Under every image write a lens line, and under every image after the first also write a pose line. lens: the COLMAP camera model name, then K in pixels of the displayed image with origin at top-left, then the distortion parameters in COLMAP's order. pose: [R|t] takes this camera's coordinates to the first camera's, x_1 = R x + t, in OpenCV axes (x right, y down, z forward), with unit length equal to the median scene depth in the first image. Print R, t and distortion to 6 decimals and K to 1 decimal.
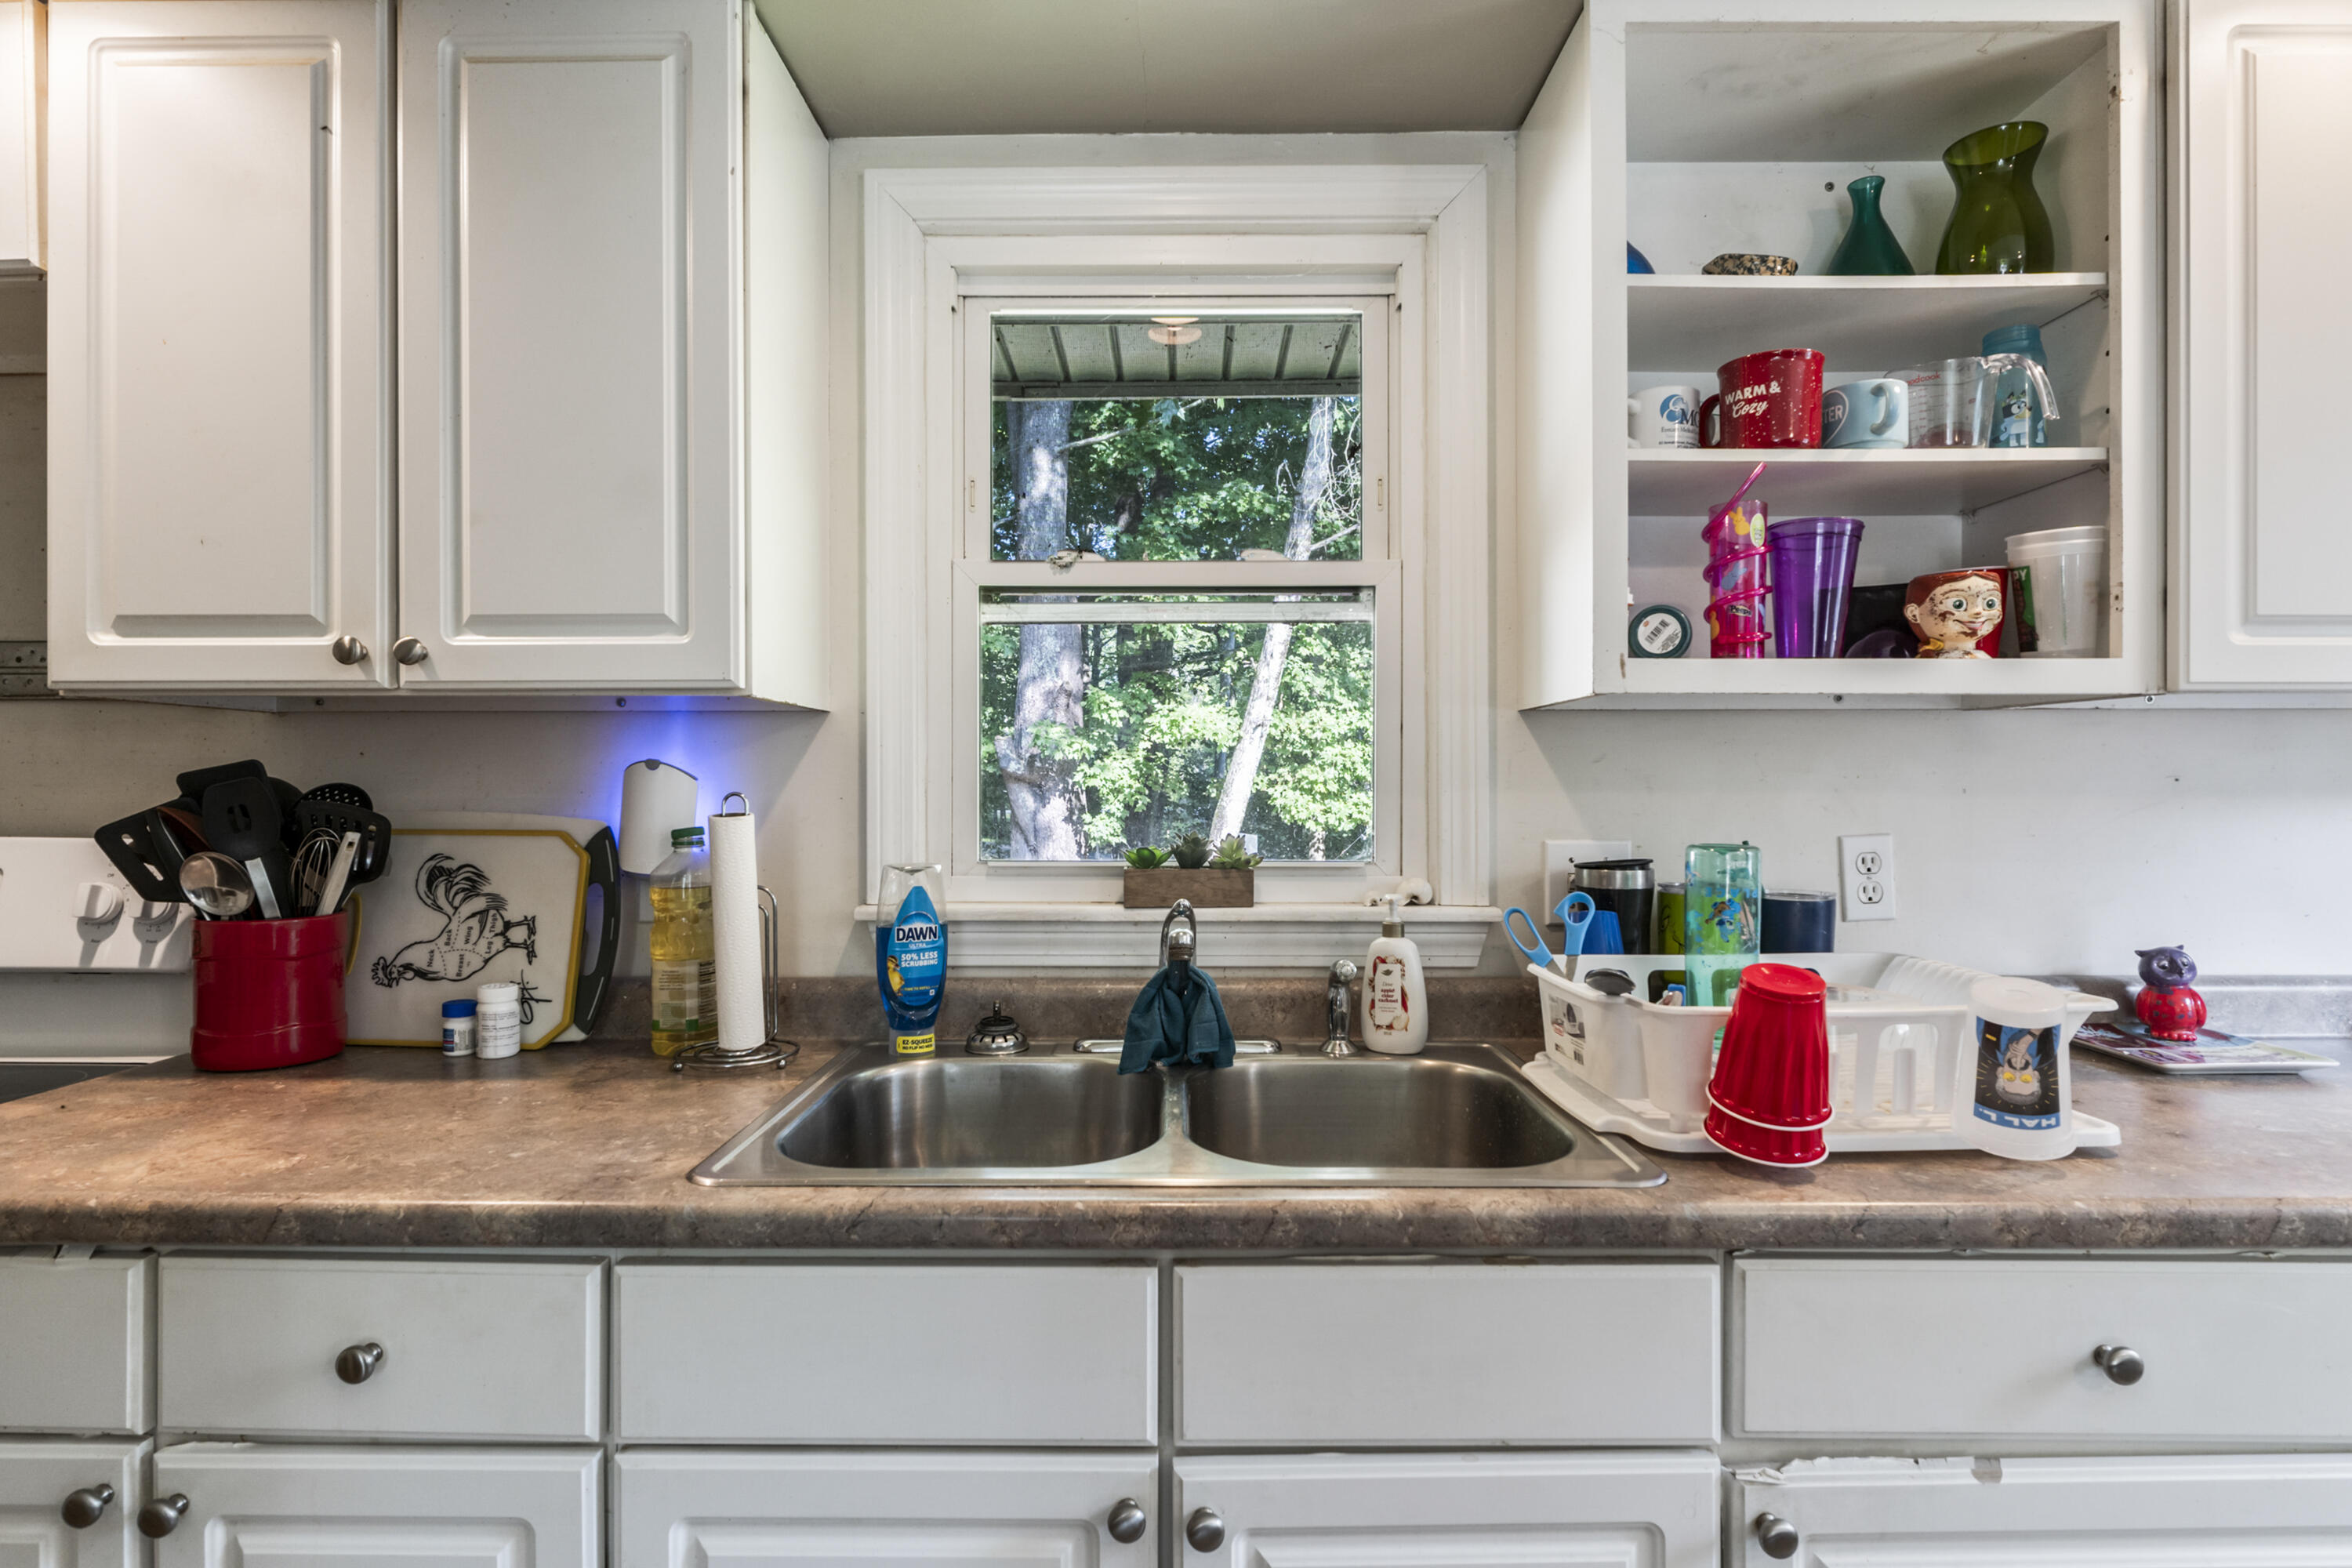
lens RADIAL K [[1180.2, 0, 1166.7], [0, 1180.2, 782.4], [0, 0, 1]] dist [-0.001618, -0.001468]
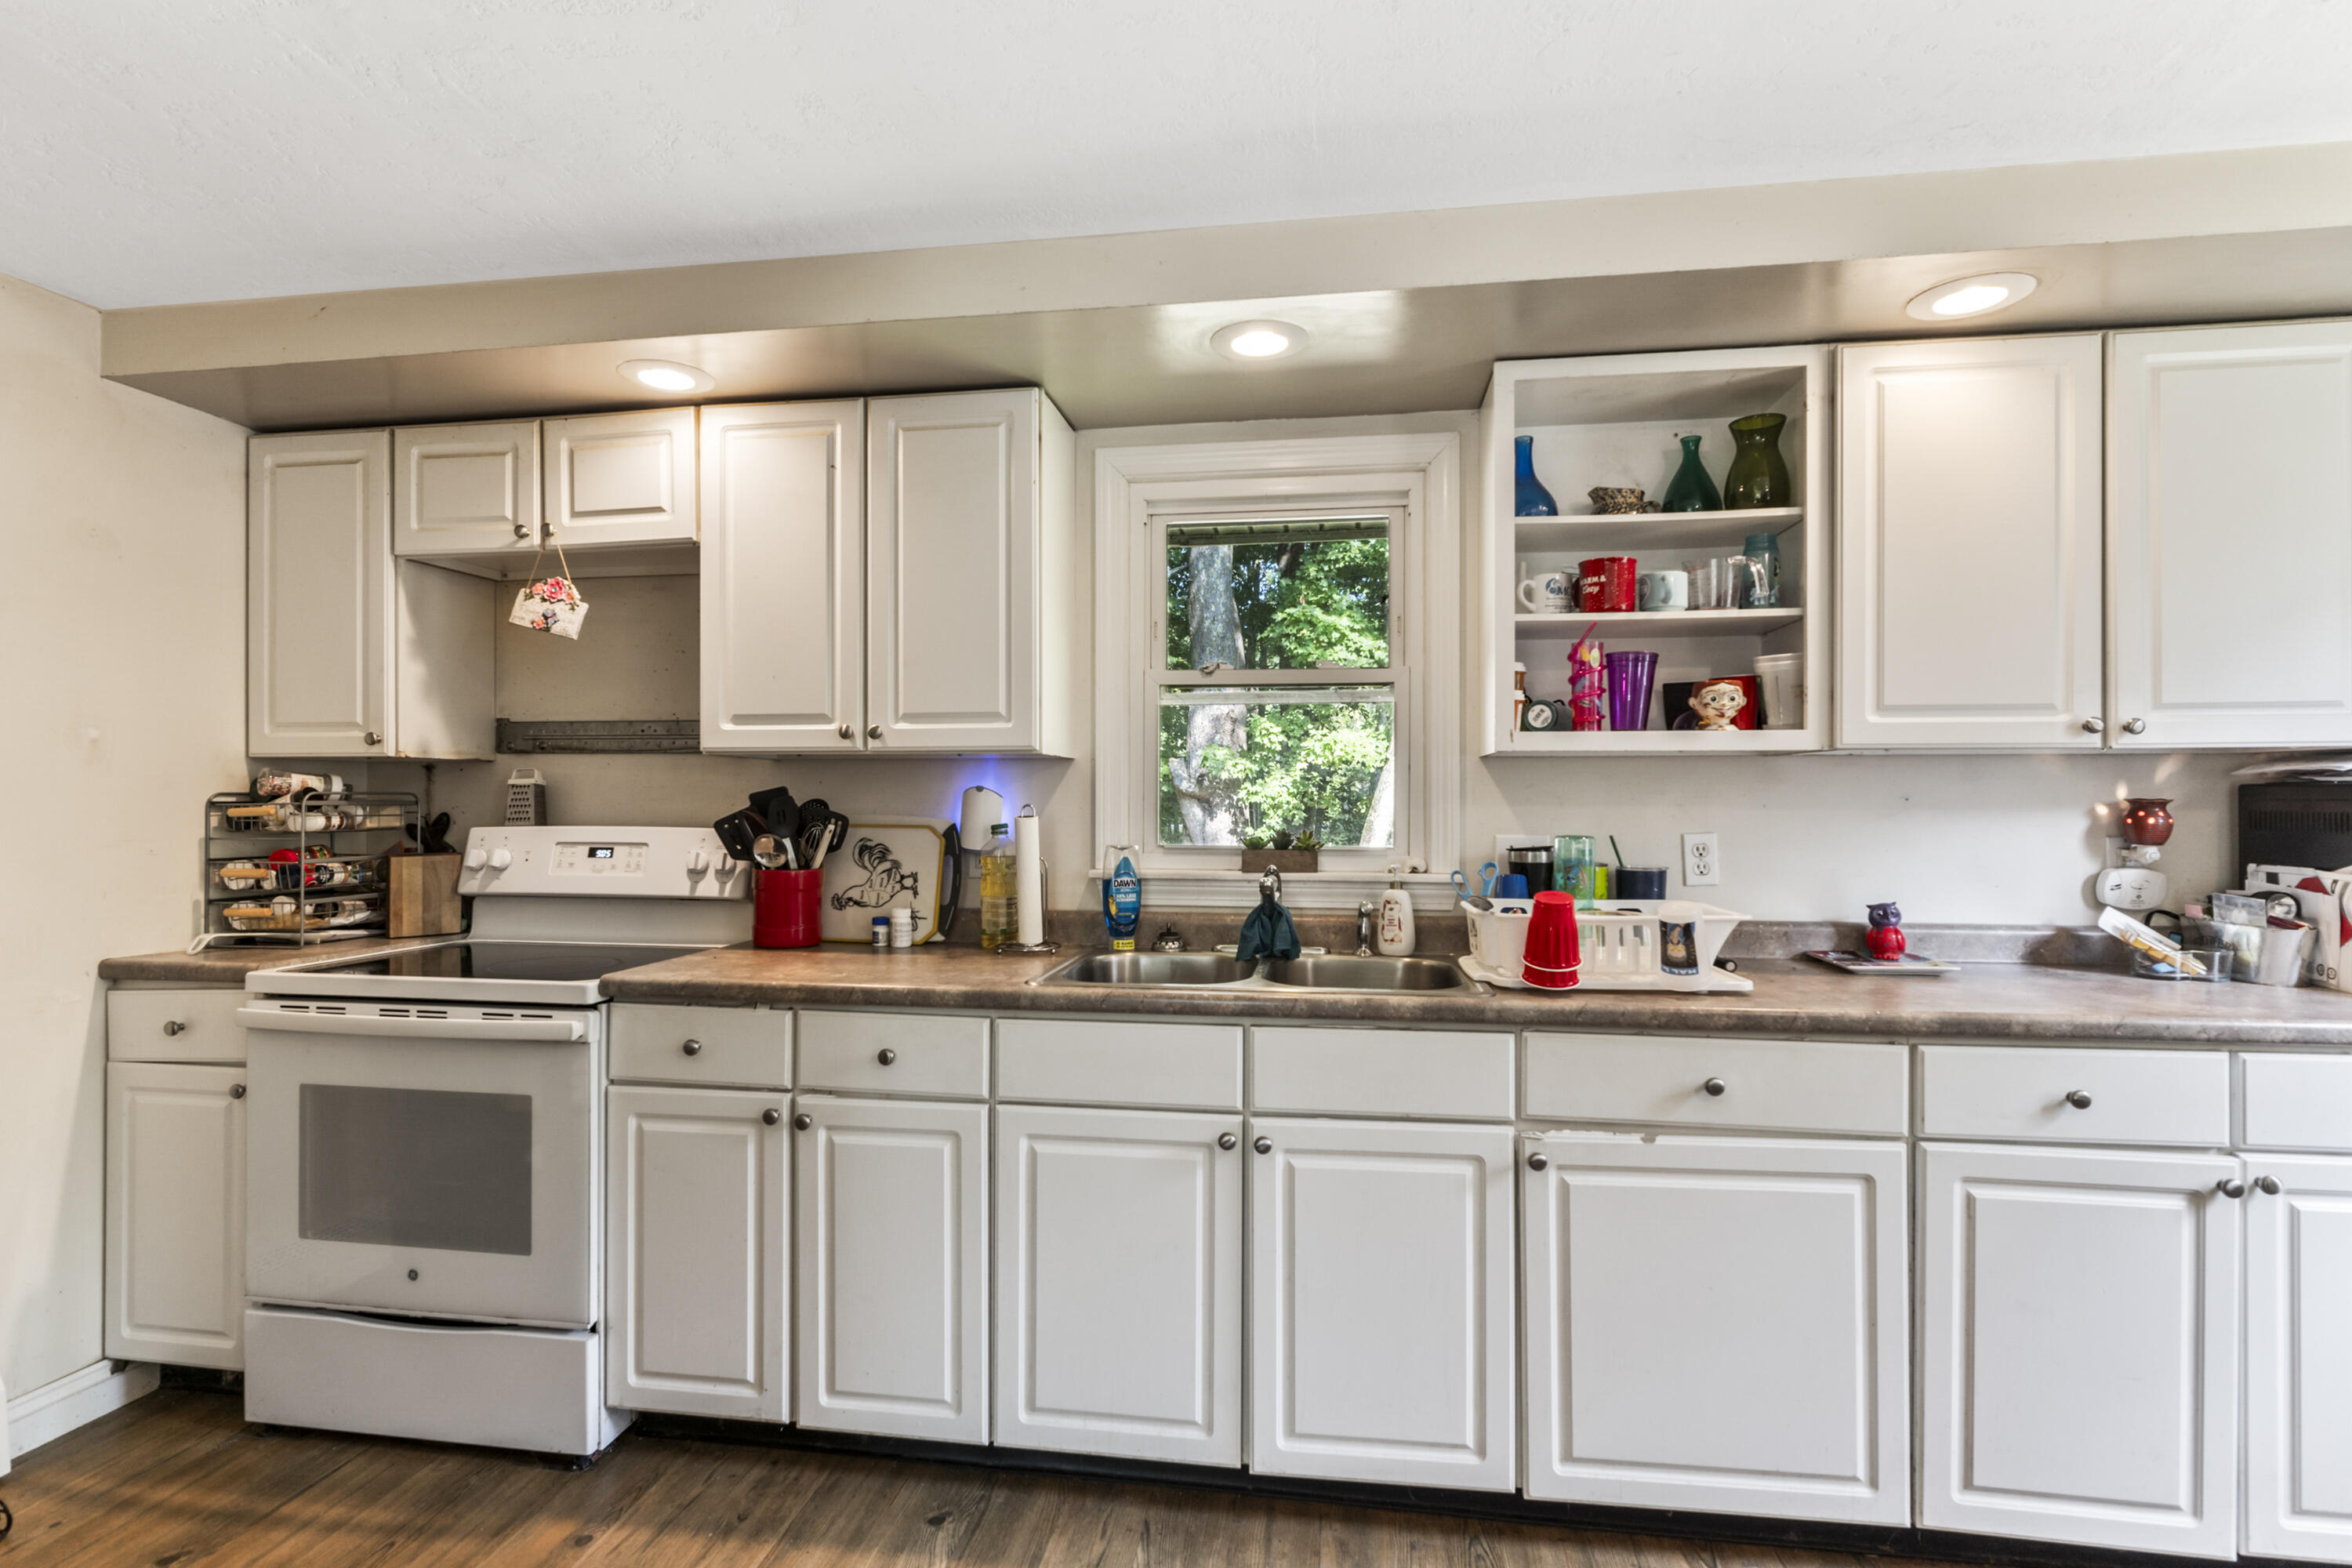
lens RADIAL K [[1180.2, 0, 1188.1], [0, 1180.2, 782.3], [0, 0, 1]] dist [-0.001618, -0.001468]
pose [[0.991694, 0.000911, -0.128617, 0.120338], [-0.002704, 0.999902, -0.013772, -0.001172], [0.128592, 0.014005, 0.991599, -0.810090]]
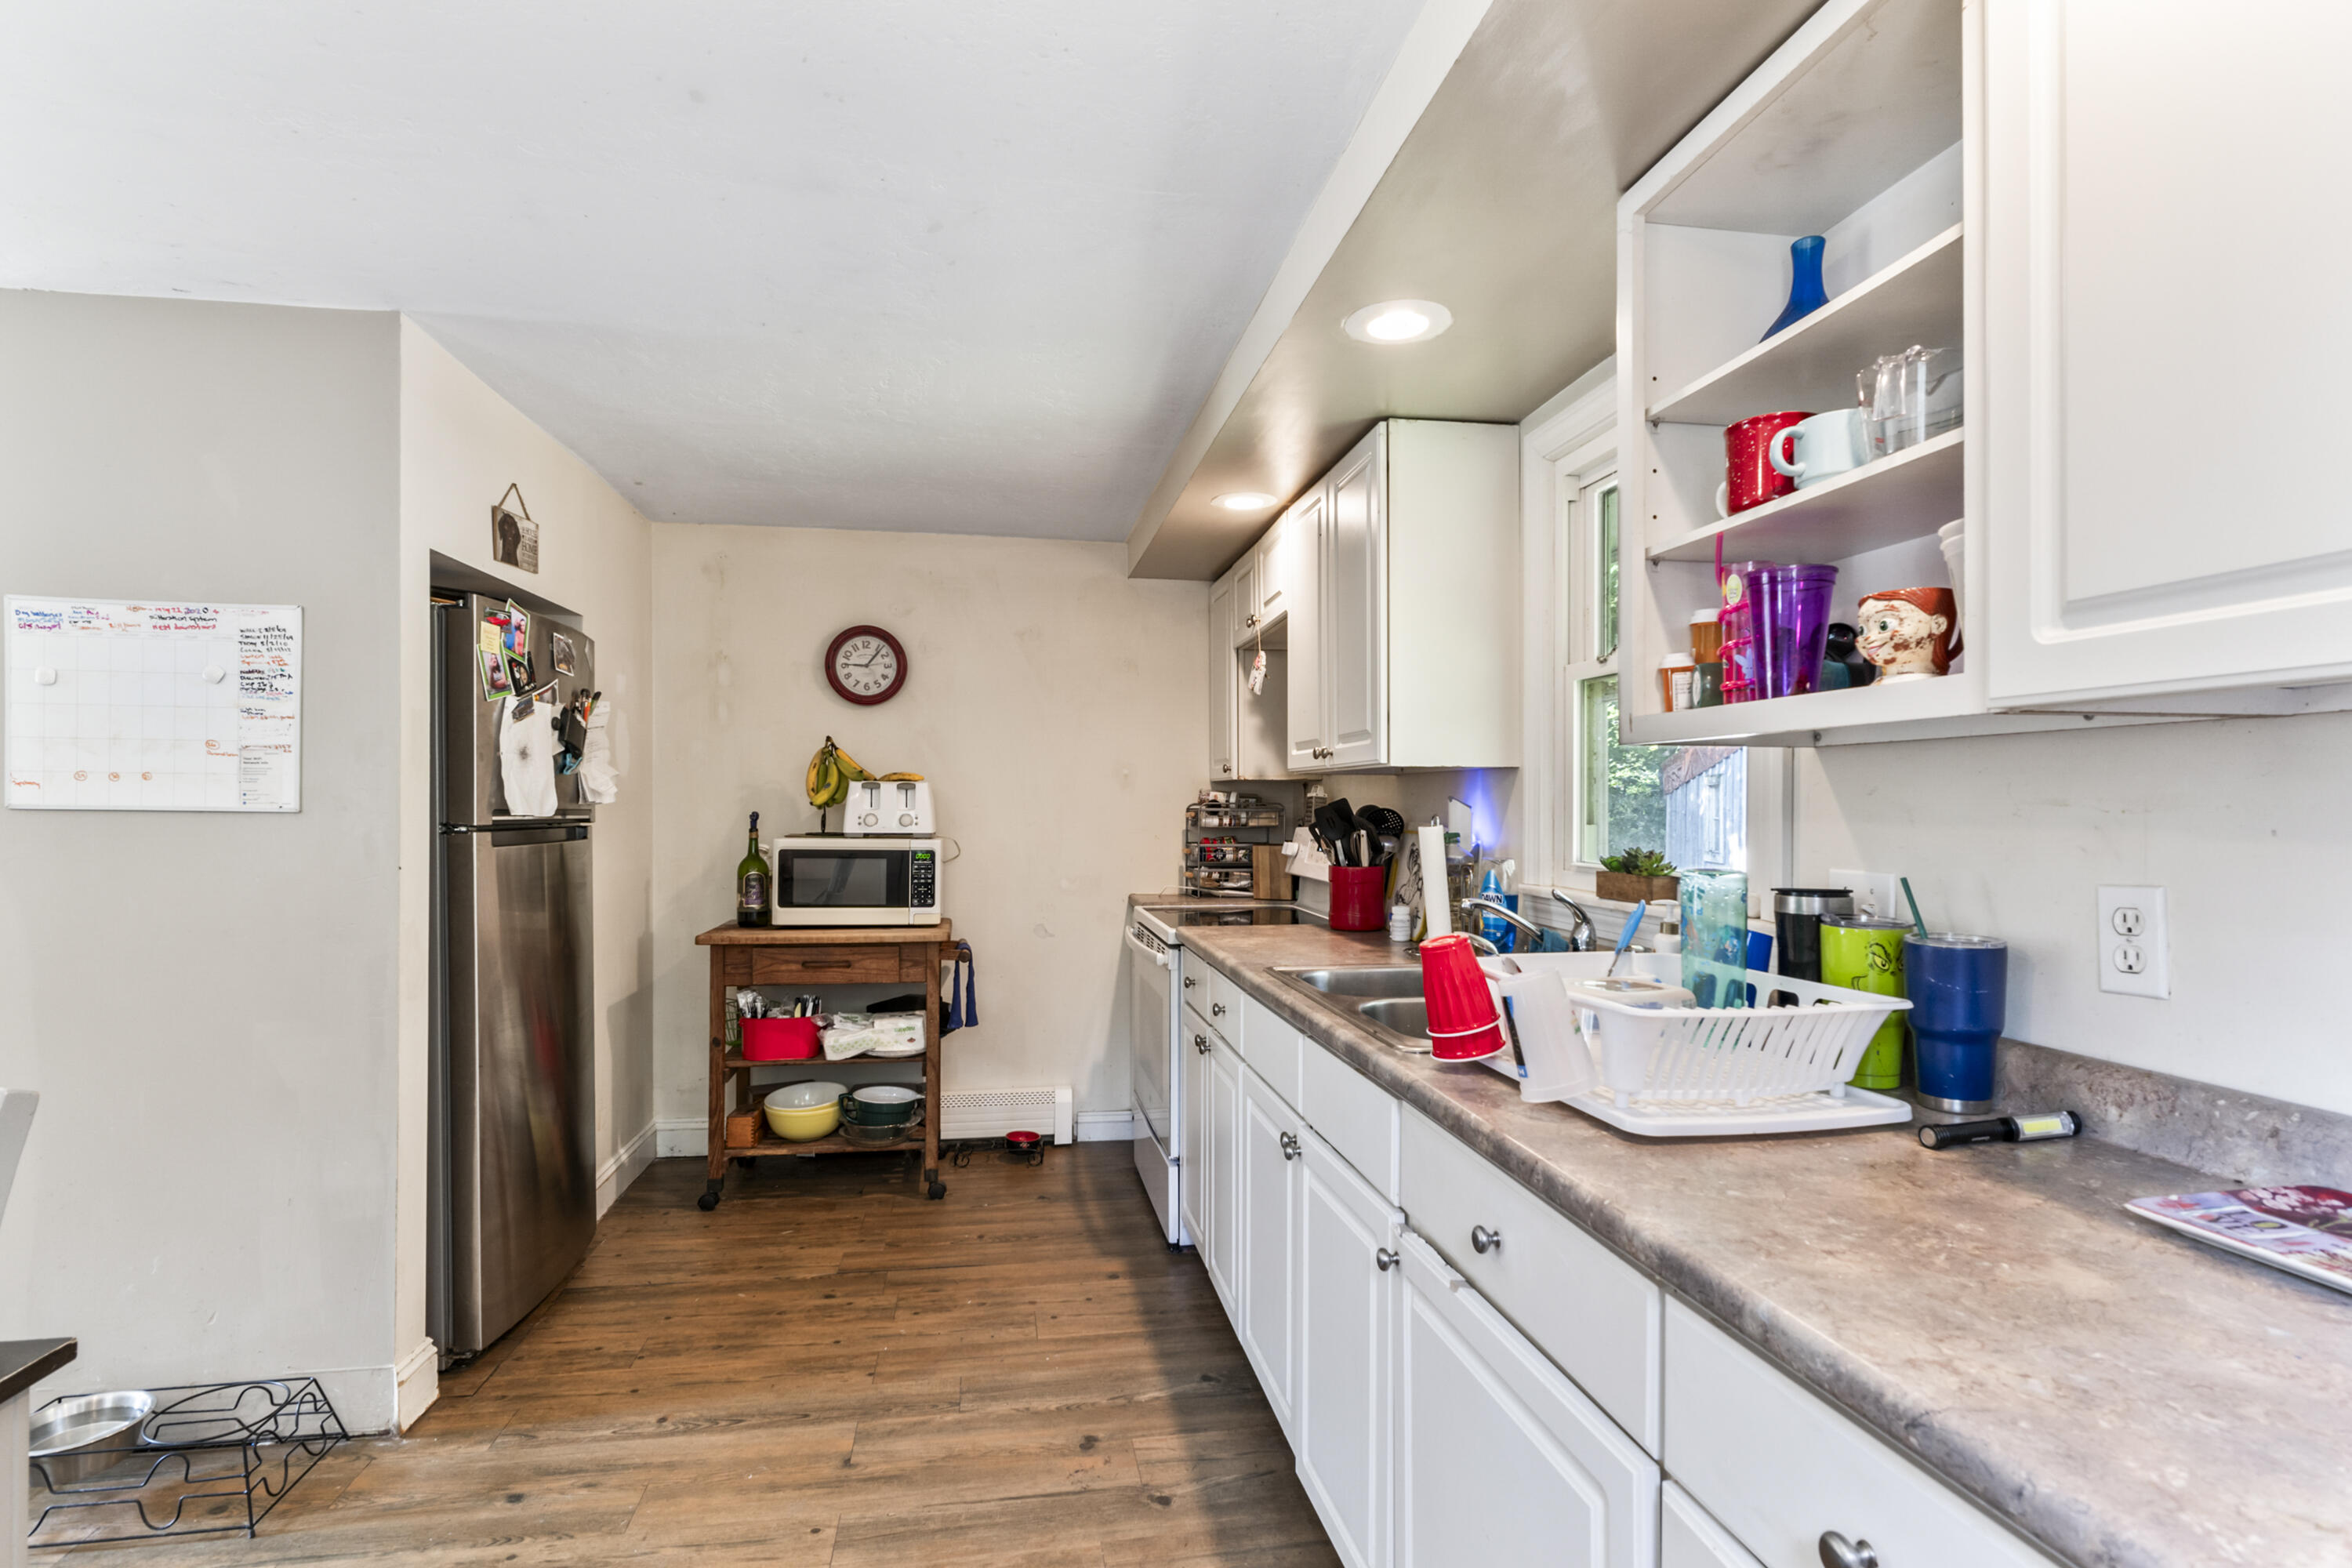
lens RADIAL K [[1180.2, 0, 1161.4], [0, 1180.2, 803.8], [0, 0, 1]] dist [-0.001618, -0.001468]
pose [[0.151613, 0.001907, -0.988438, 1.467374], [-0.008311, 0.999965, 0.000654, -0.005696], [0.988405, 0.008116, 0.151624, 0.281811]]
